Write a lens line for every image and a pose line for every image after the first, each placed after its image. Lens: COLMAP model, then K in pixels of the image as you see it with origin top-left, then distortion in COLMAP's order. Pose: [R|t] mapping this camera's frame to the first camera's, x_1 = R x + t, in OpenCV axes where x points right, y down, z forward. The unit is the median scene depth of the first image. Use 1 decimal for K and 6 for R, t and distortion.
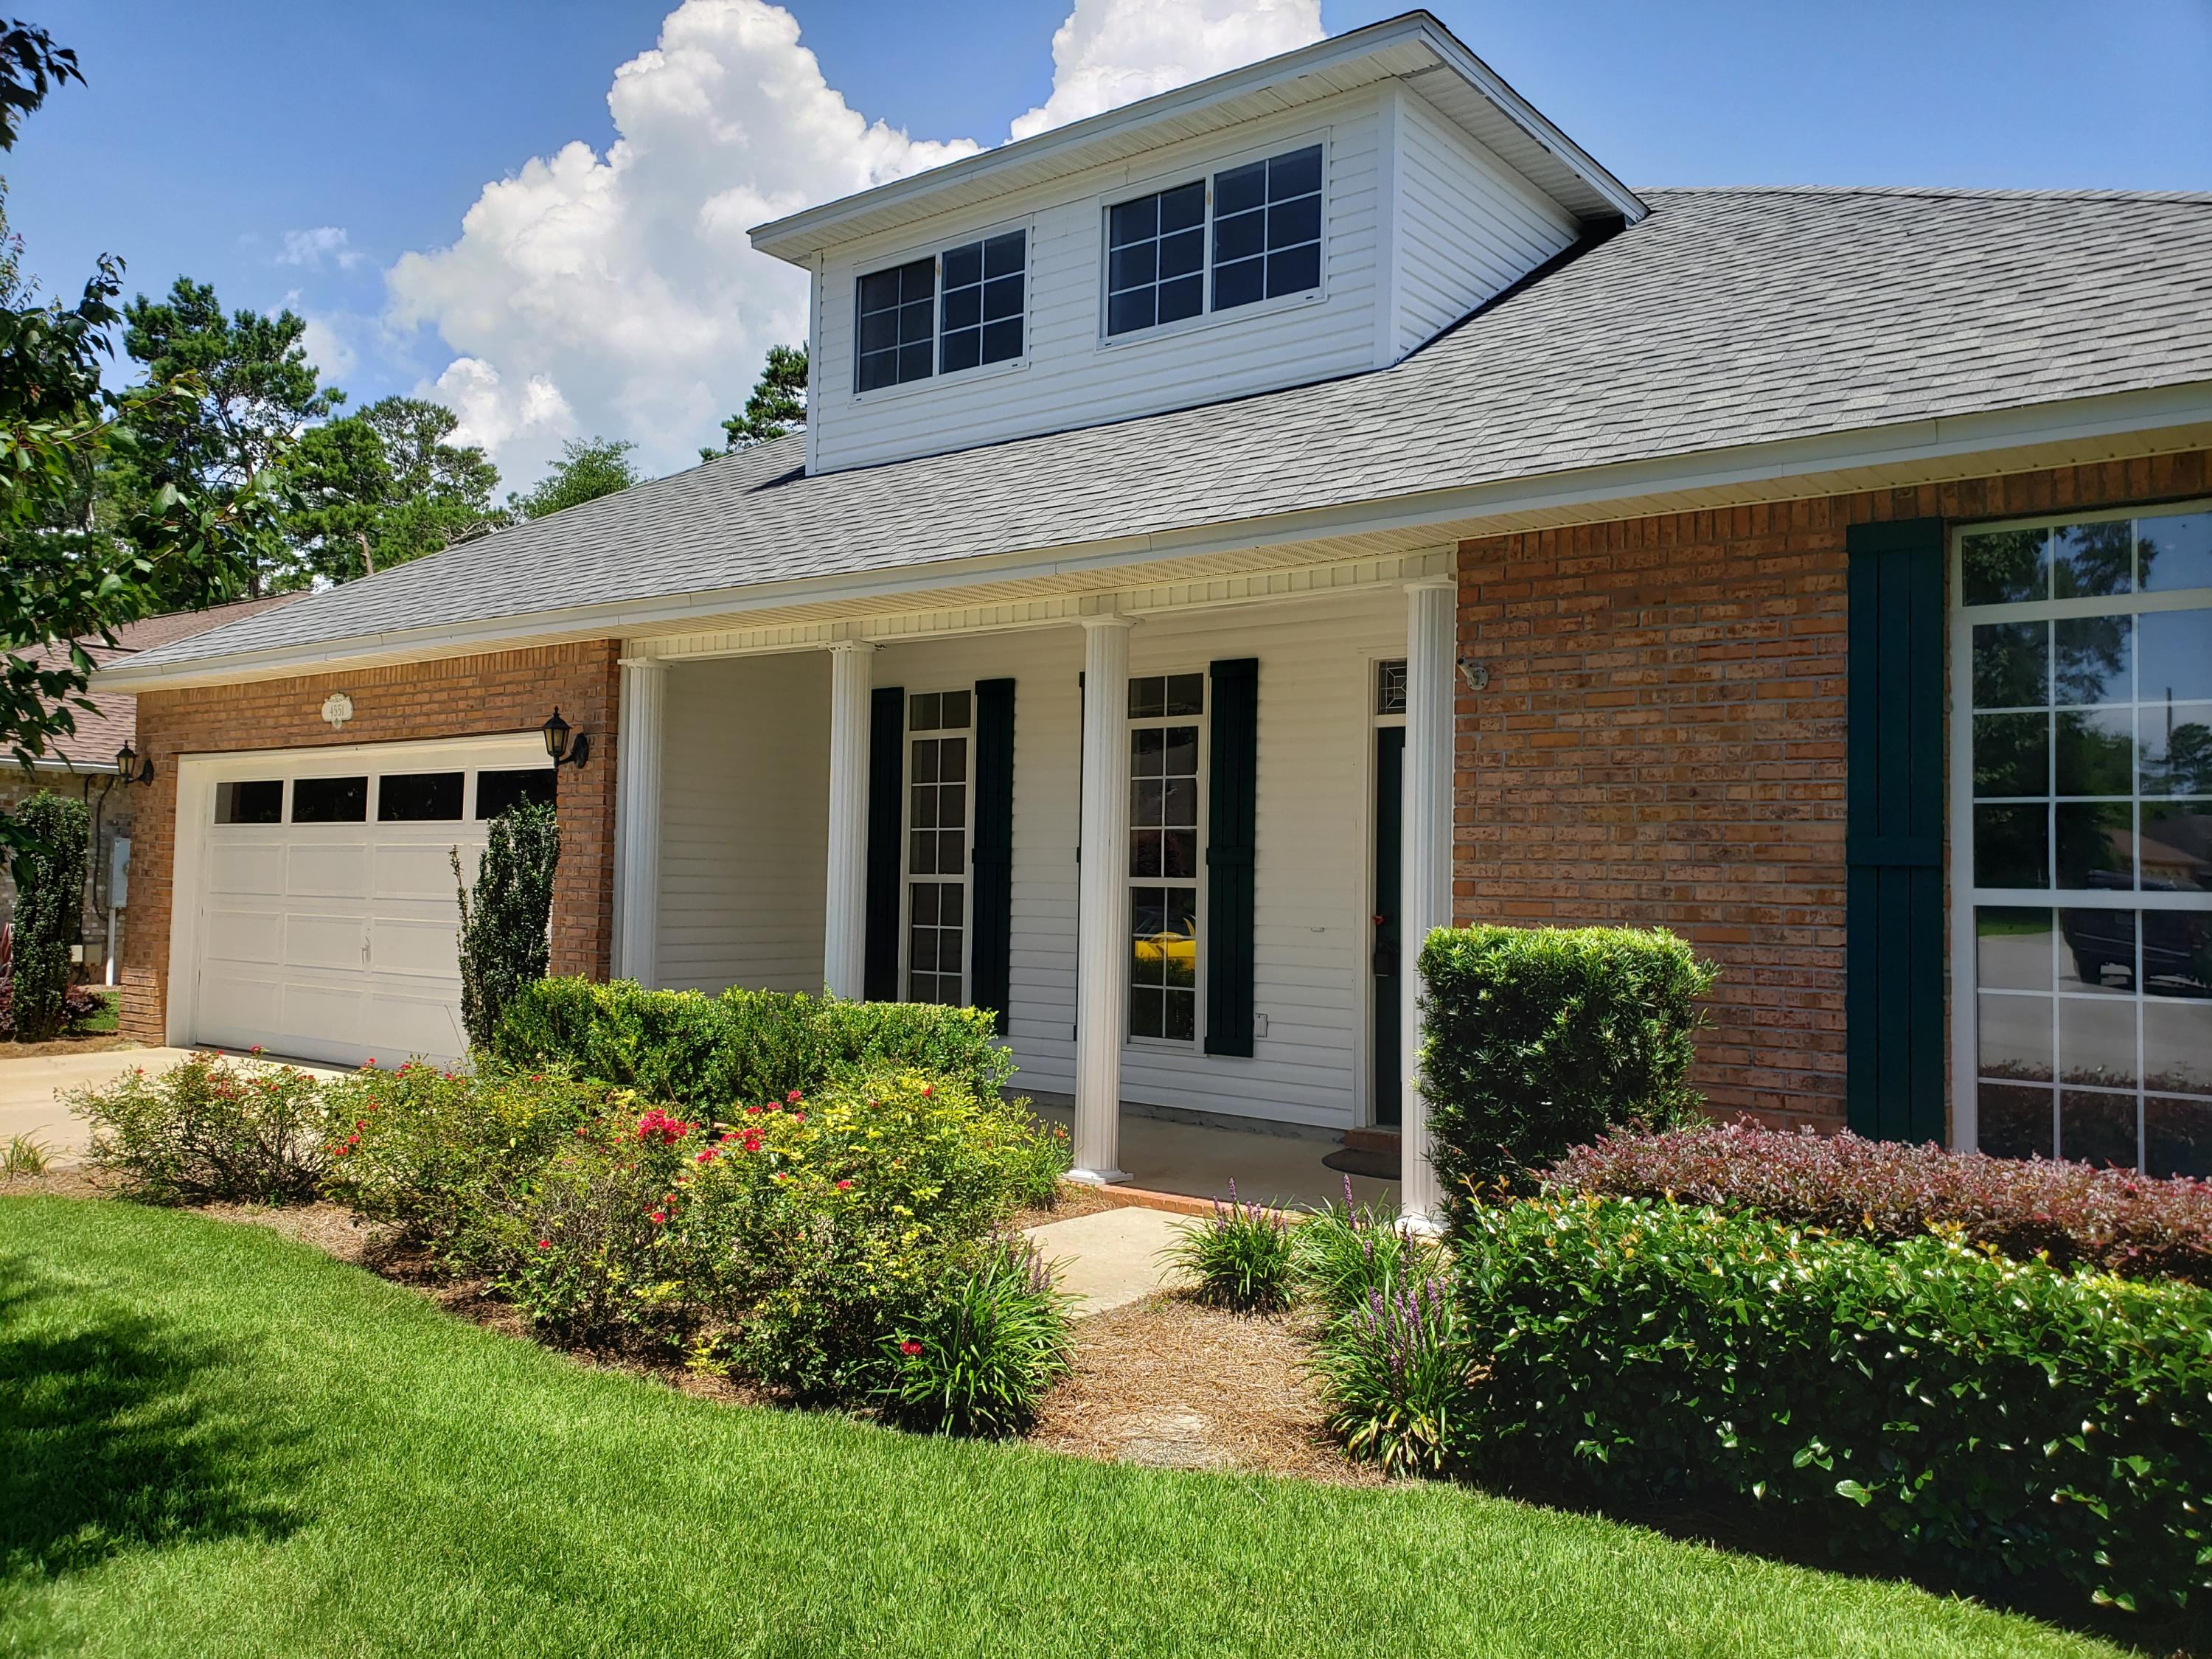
lens RADIAL K [[1732.7, 0, 1106.0], [0, 1732.7, 829.5], [0, 0, 1]] dist [0.019111, -0.001269]
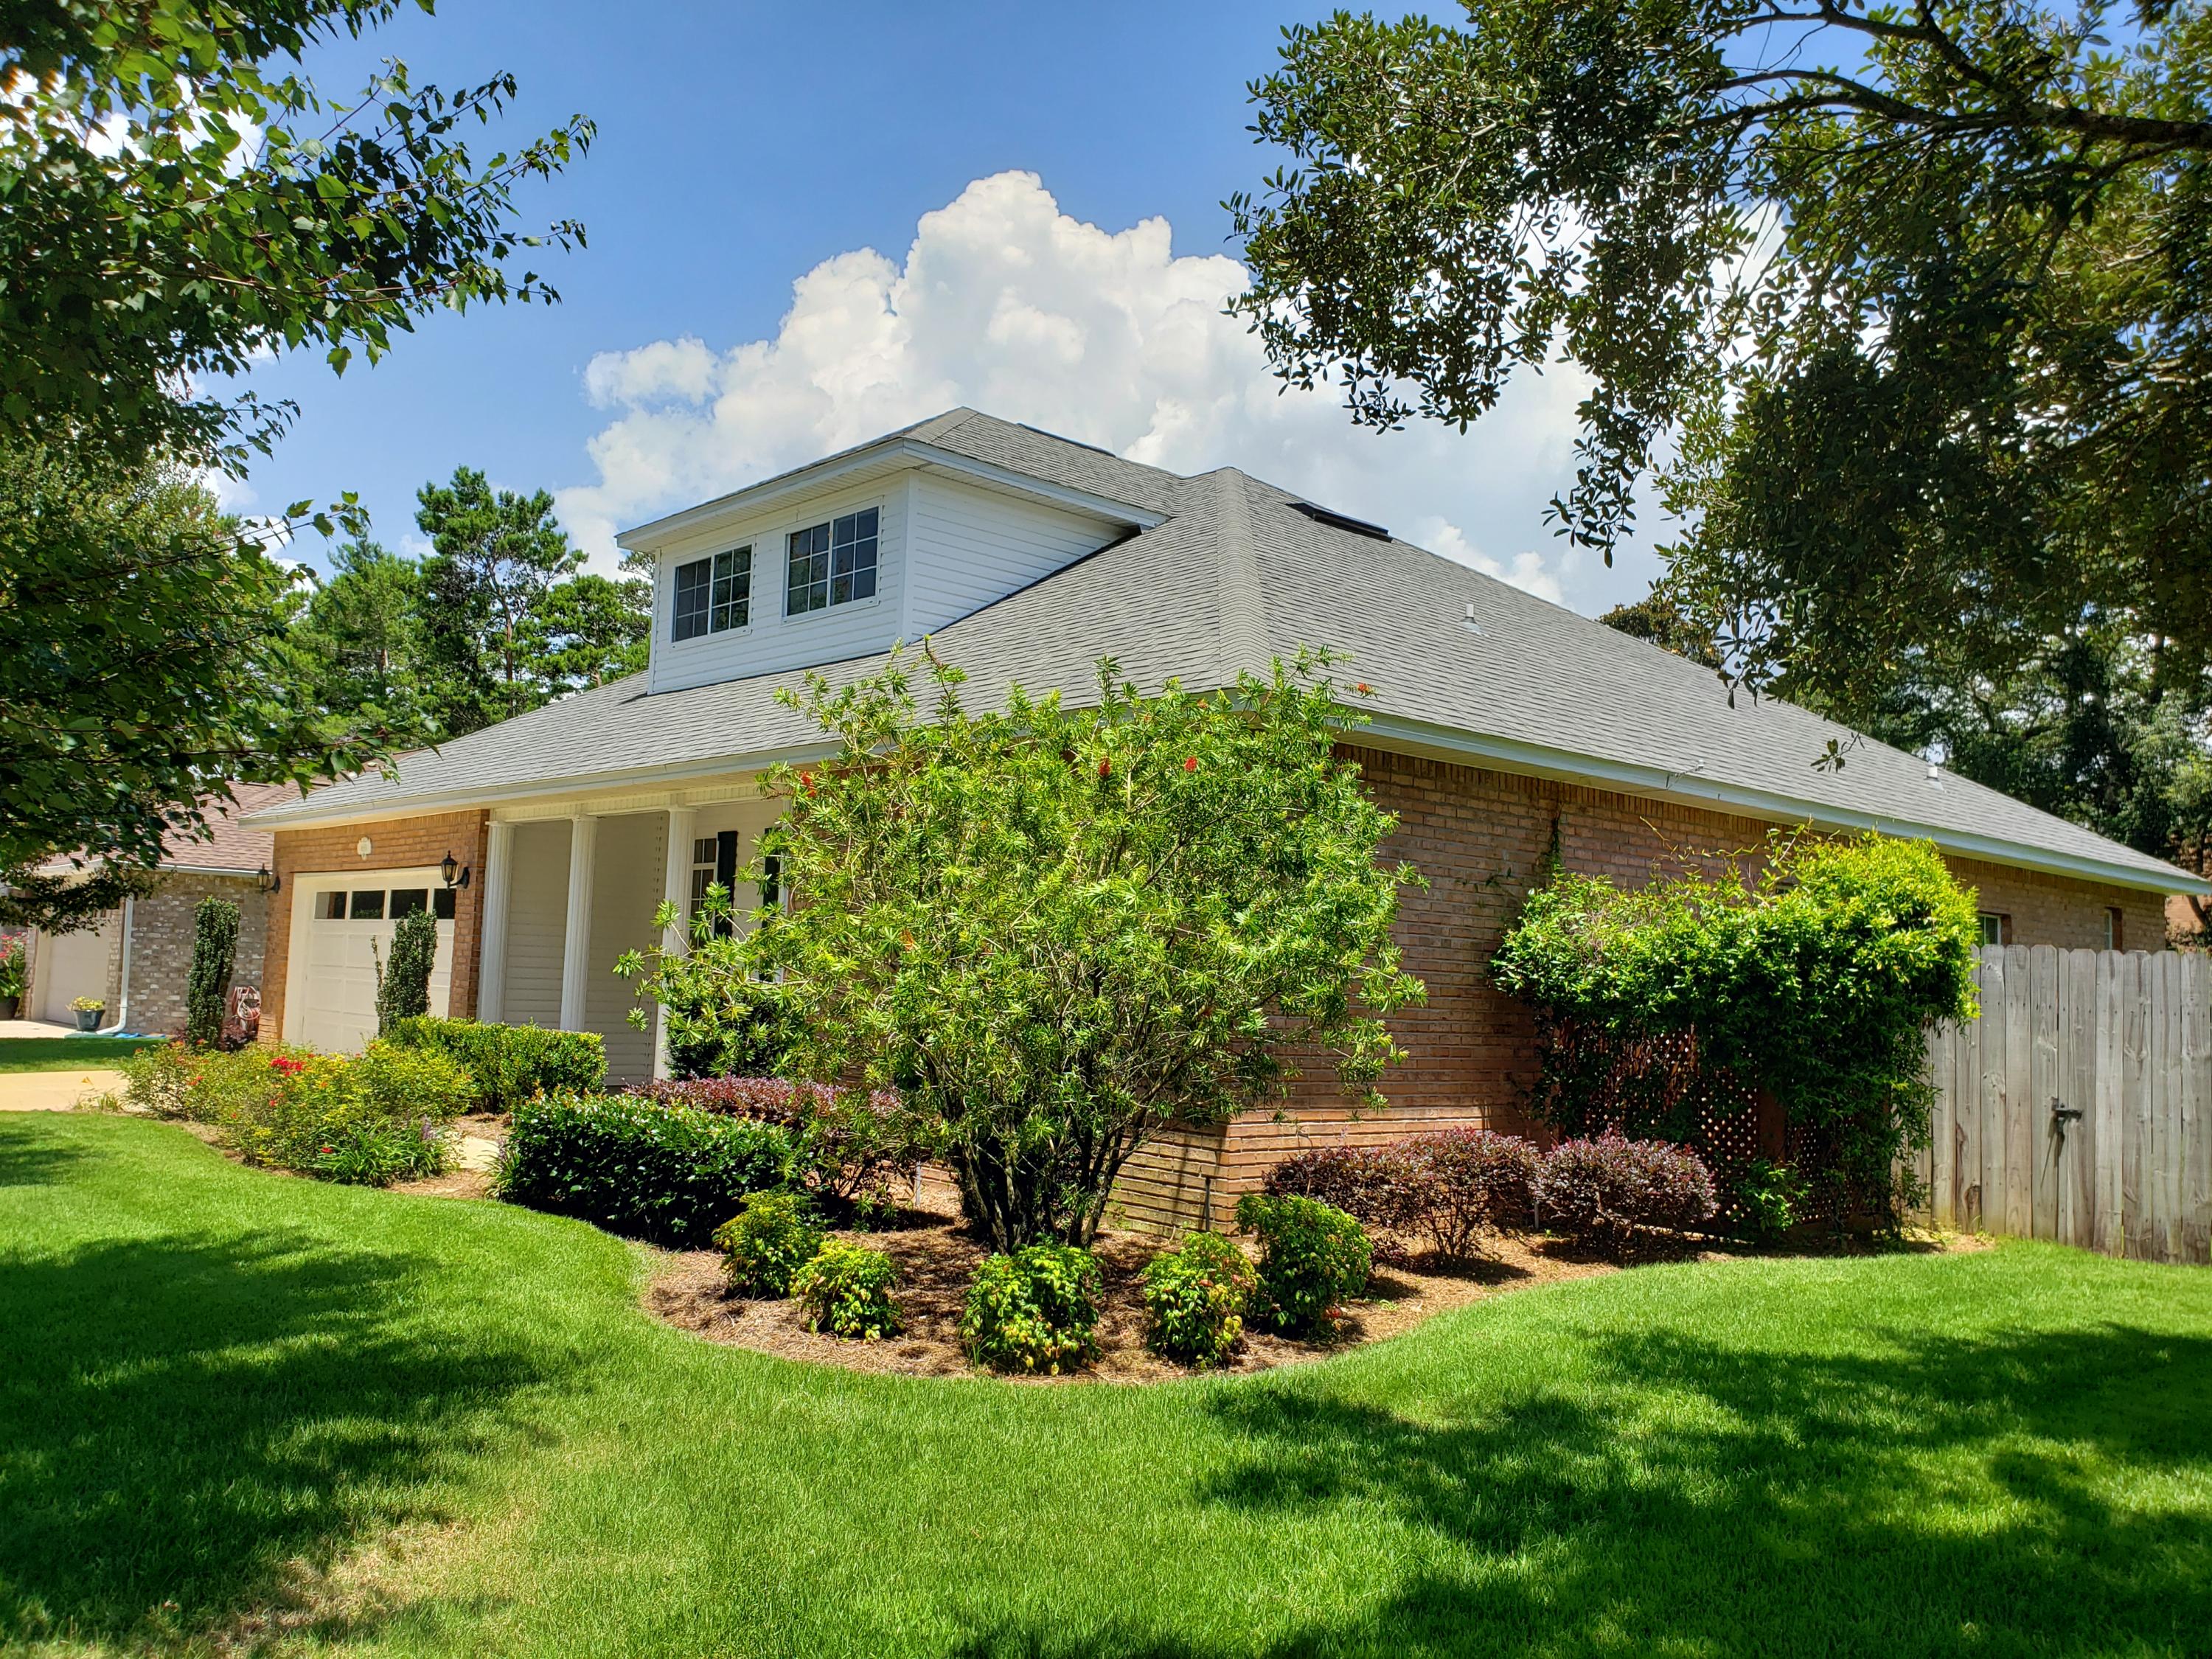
lens RADIAL K [[1732.7, 0, 1106.0], [0, 1732.7, 829.5], [0, 0, 1]] dist [0.019111, -0.001269]
pose [[0.985251, 0.000366, -0.171114, 0.558894], [-0.009393, 0.998606, -0.051947, -0.011304], [0.170856, 0.052788, 0.983881, -0.491963]]
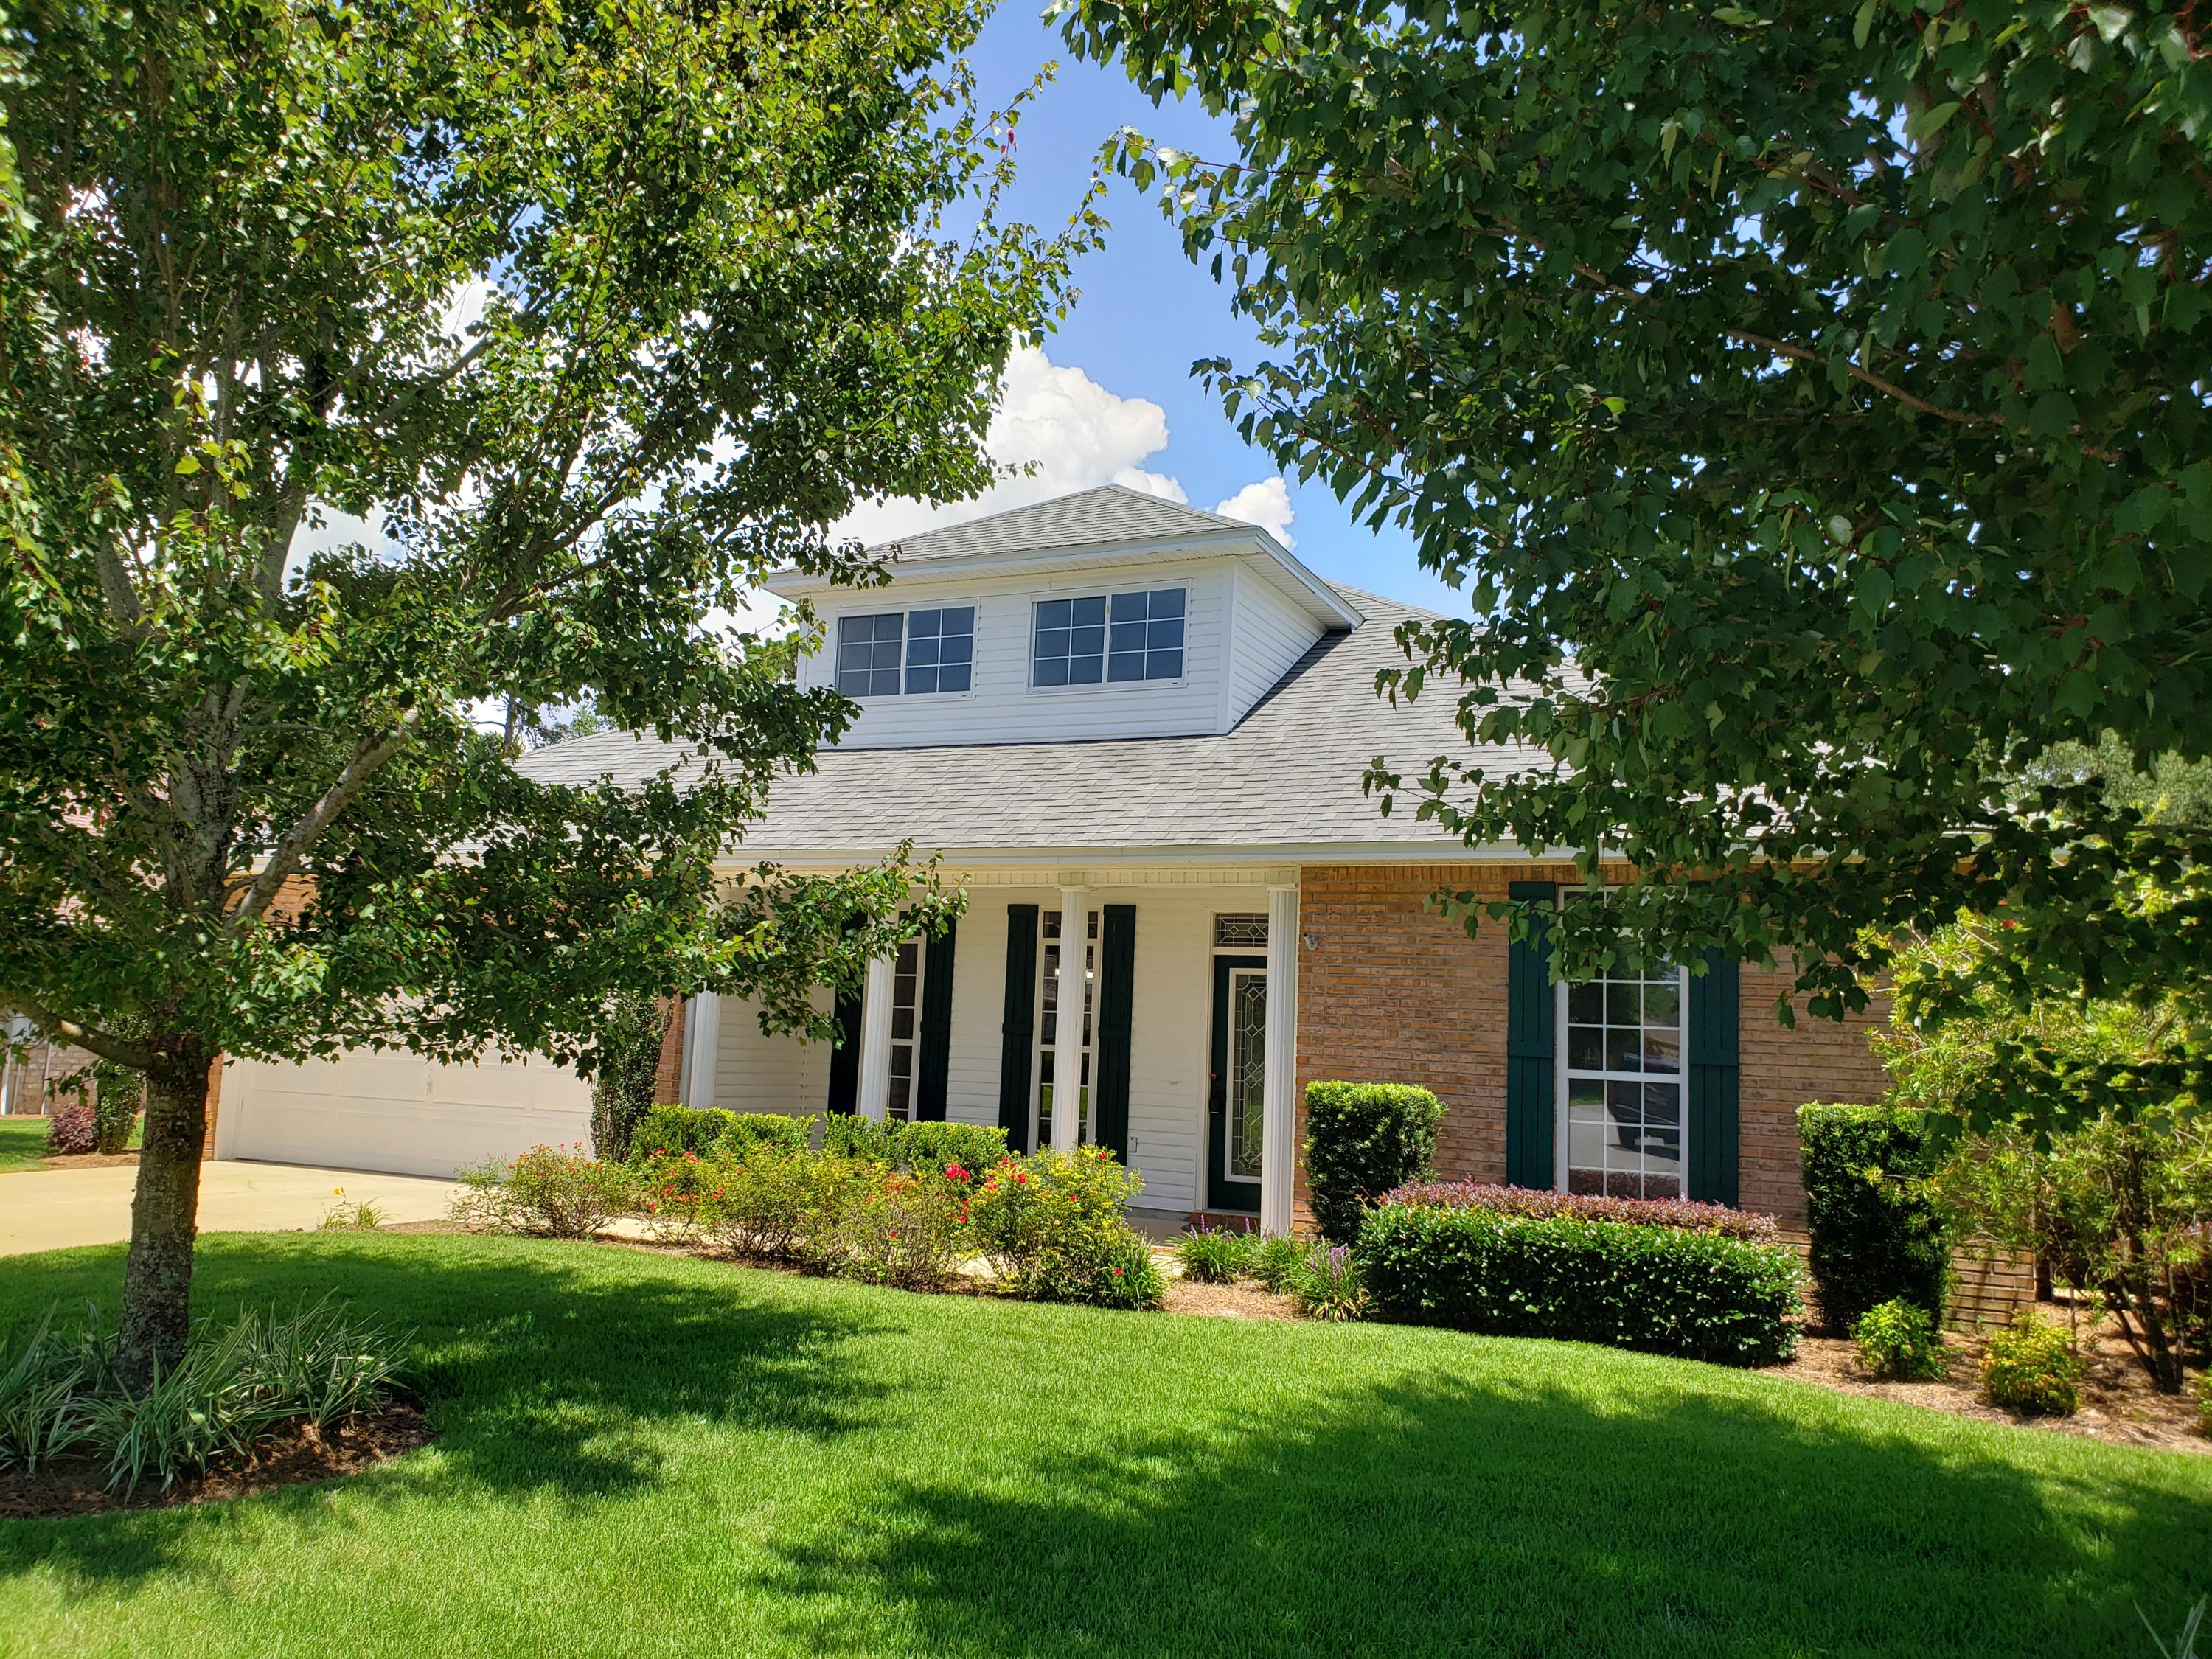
lens RADIAL K [[1698.6, 0, 1073.6], [0, 1698.6, 856.4], [0, 0, 1]] dist [0.059893, -0.002578]
pose [[0.979086, 0.047644, 0.197789, -0.252788], [-0.032946, 0.996490, -0.076952, -0.021854], [-0.200761, 0.068826, 0.977220, -0.455138]]
